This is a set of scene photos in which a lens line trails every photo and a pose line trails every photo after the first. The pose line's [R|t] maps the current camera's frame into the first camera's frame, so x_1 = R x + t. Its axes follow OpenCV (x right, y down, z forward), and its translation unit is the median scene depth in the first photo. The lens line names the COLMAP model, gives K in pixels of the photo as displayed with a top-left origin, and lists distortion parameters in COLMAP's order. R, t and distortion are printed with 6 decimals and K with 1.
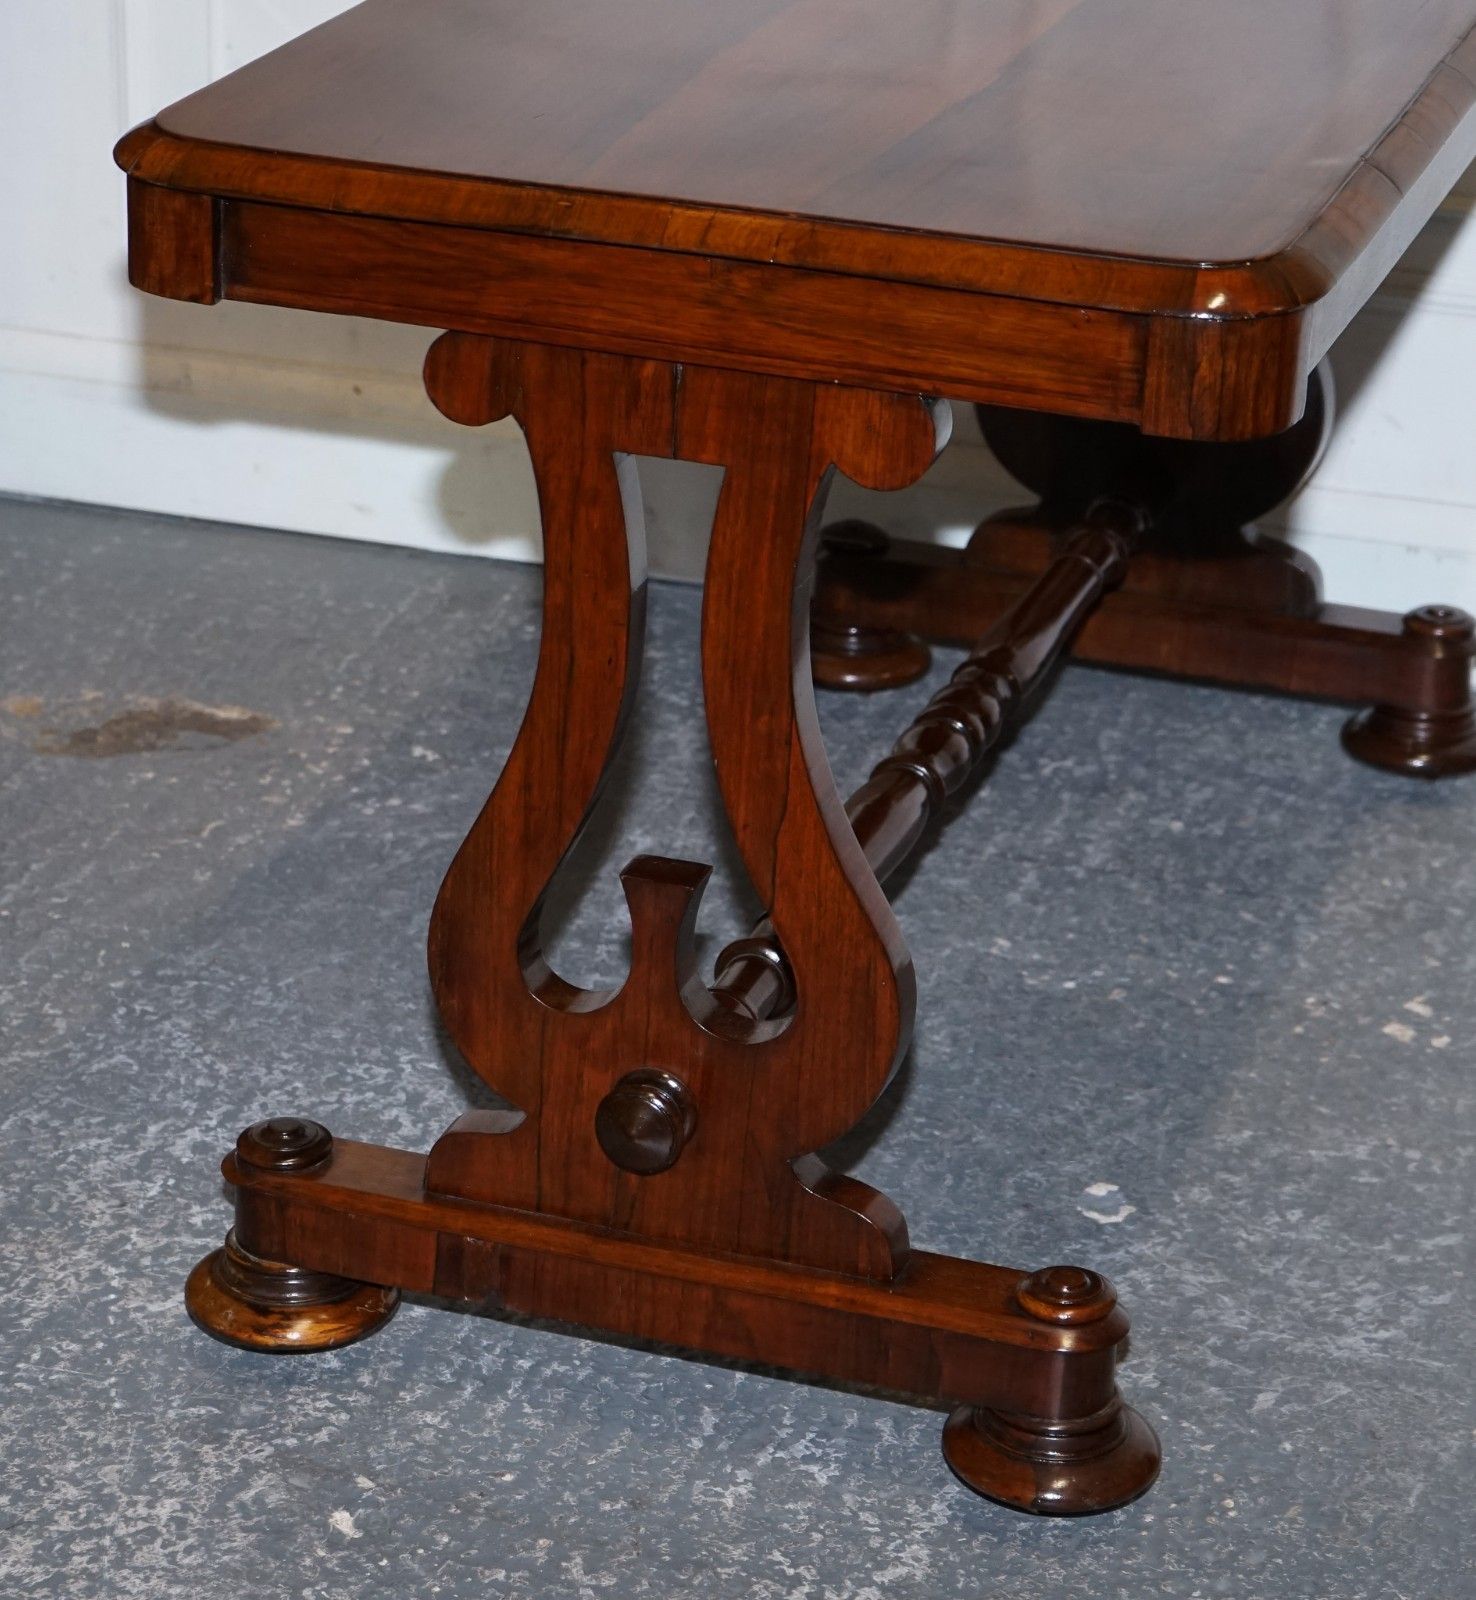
lens RADIAL K [[4779.5, 0, 731.3], [0, 4779.5, 801.8], [0, 0, 1]] dist [-0.017138, 0.000000]
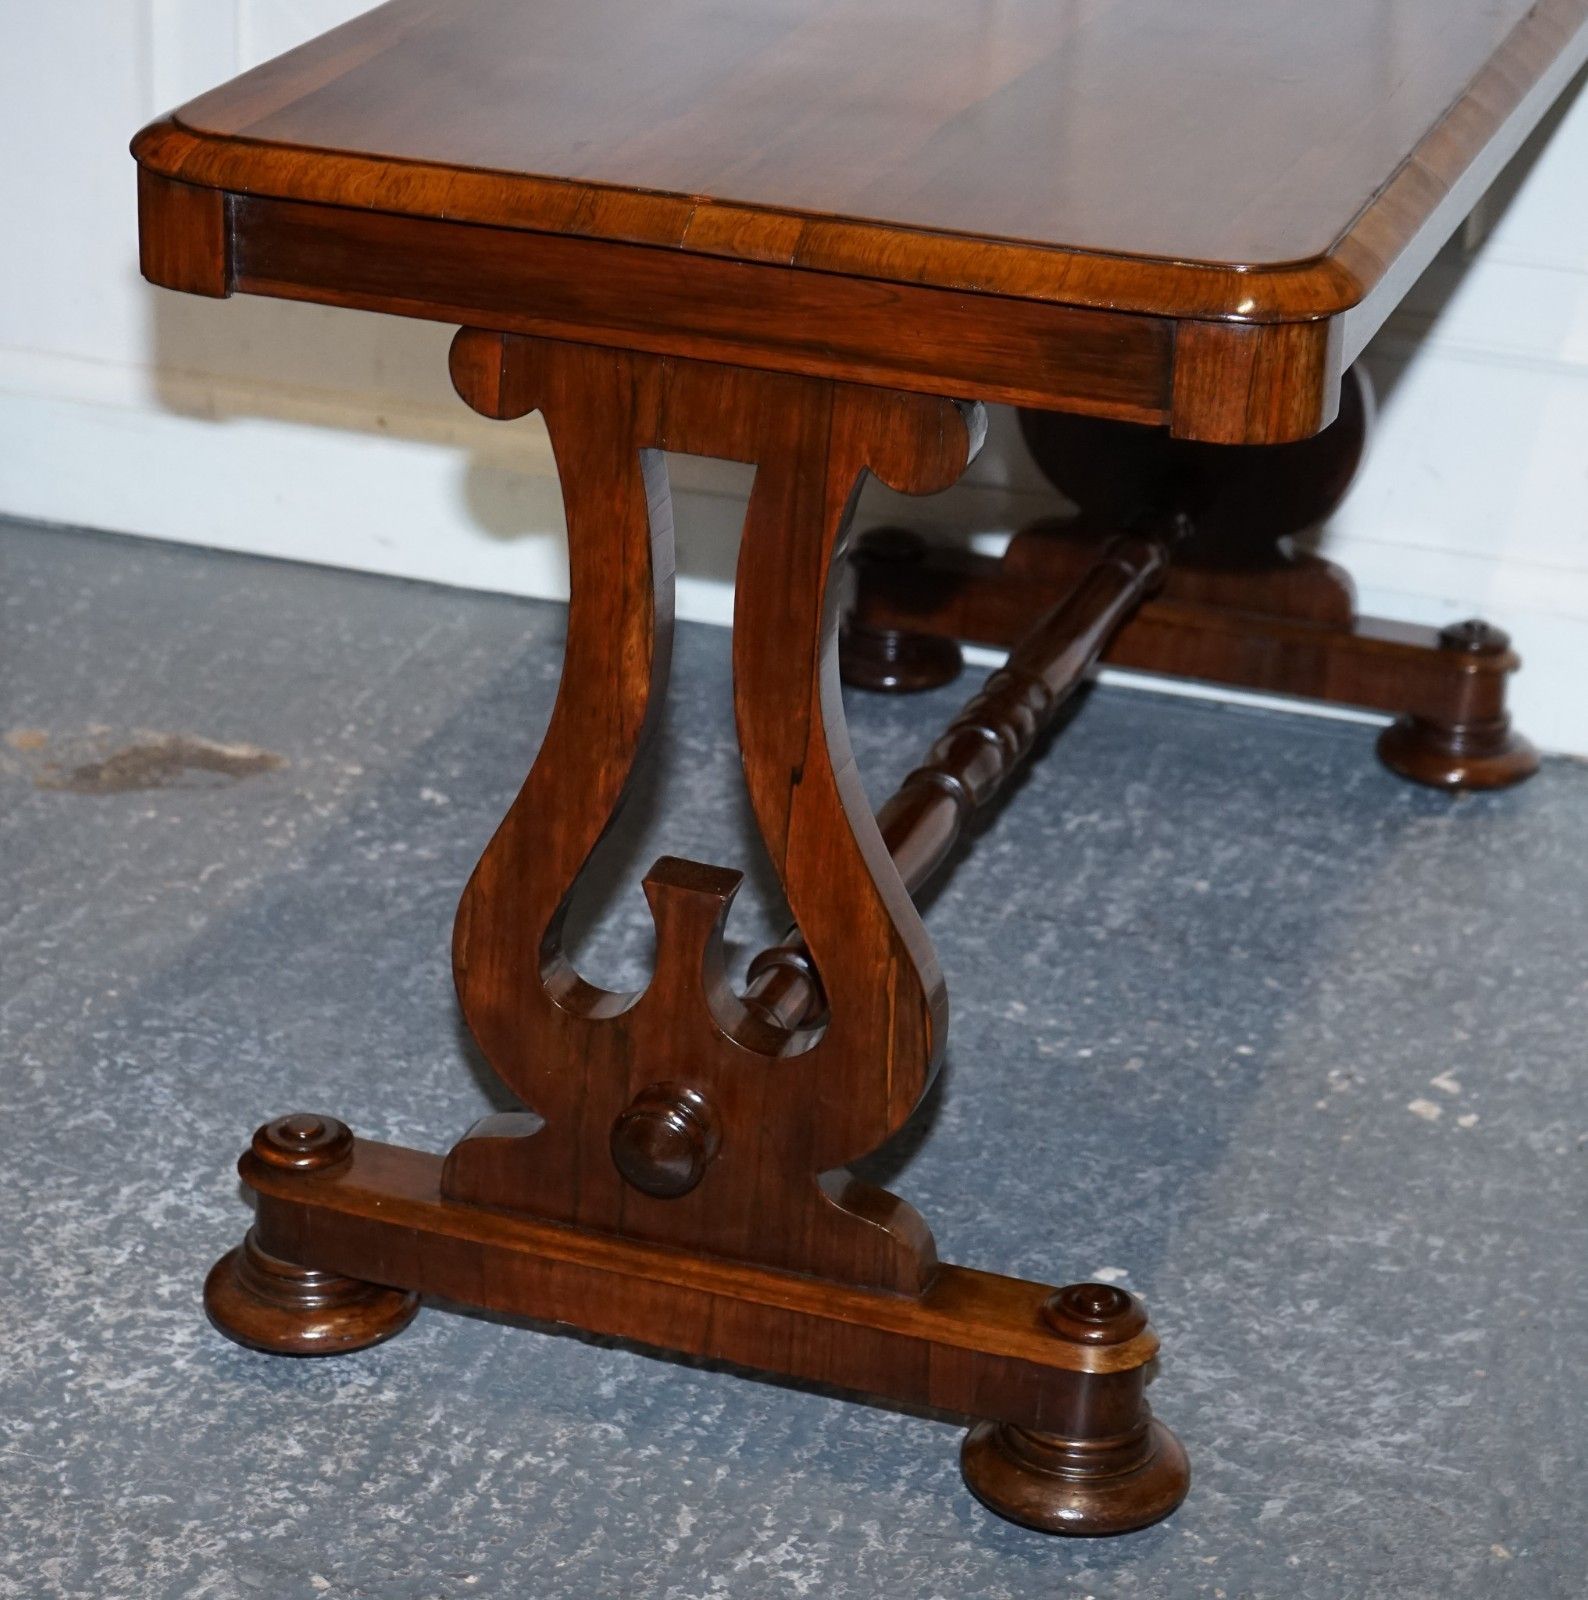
lens RADIAL K [[4476.9, 0, 786.5], [0, 4476.9, 798.8], [0, 0, 1]] dist [-0.038500, 0.000000]
pose [[0.999807, 0.017271, -0.009373, 0.018591], [-0.017258, 0.999850, 0.001469, -0.013787], [0.009396, -0.001307, 0.999955, 0.097726]]
